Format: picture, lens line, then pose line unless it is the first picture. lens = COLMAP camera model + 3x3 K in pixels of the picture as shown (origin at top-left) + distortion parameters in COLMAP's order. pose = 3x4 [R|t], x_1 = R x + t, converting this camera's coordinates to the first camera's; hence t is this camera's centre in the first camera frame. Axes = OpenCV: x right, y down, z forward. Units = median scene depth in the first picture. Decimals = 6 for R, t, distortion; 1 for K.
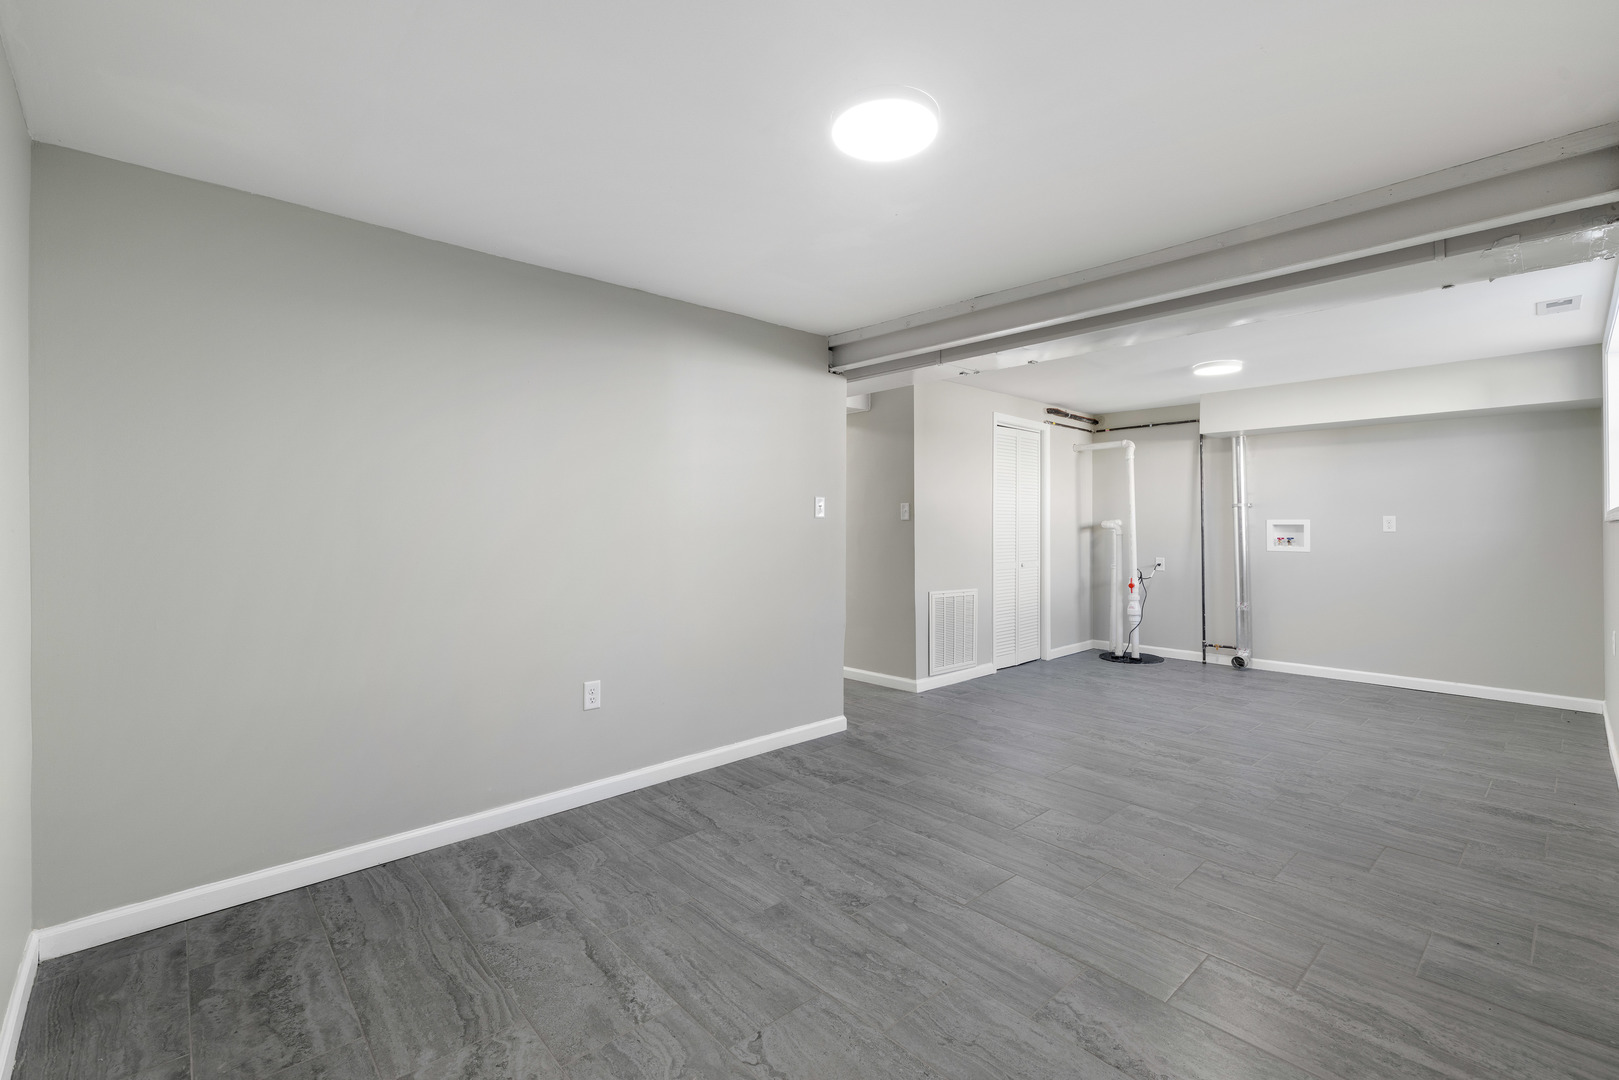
lens RADIAL K [[699.4, 0, 813.4], [0, 699.4, 535.6], [0, 0, 1]] dist [-0.002273, -0.000110]
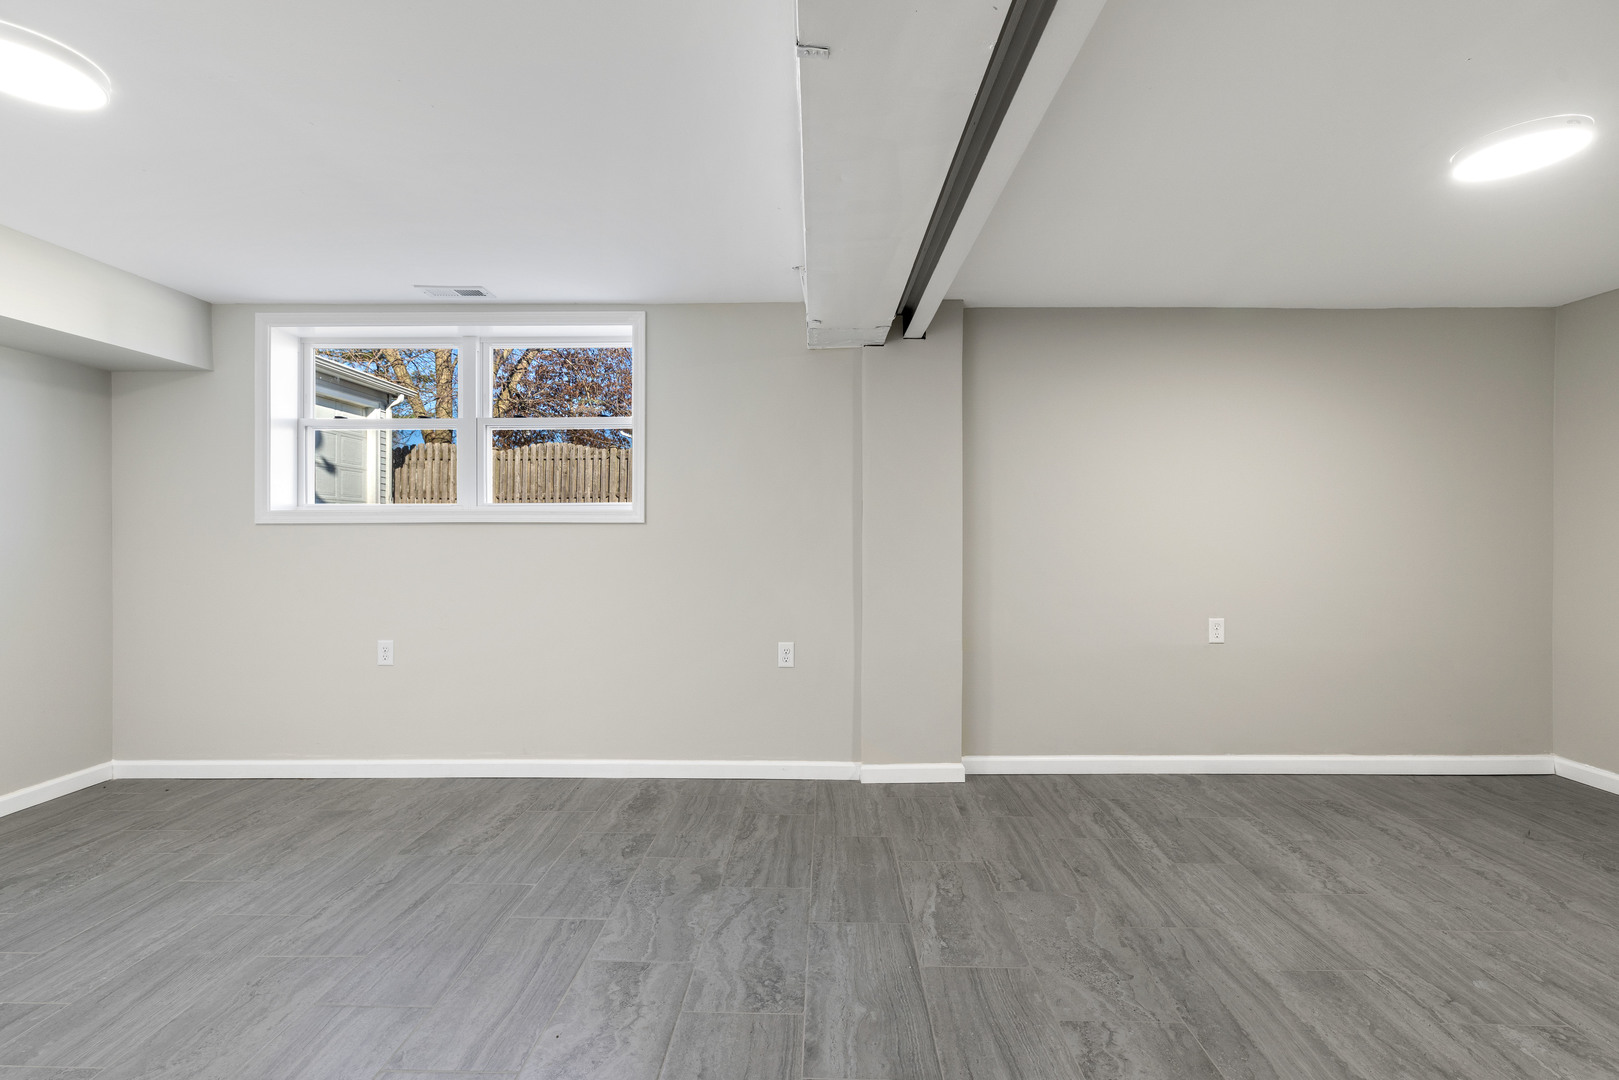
lens RADIAL K [[699.4, 0, 813.4], [0, 699.4, 535.6], [0, 0, 1]] dist [-0.002273, -0.000110]
pose [[-0.724489, 0.000727, 0.689286, 0.122922], [0.010481, 0.999895, 0.009961, -0.012680], [-0.689207, 0.014441, -0.724420, 2.049271]]
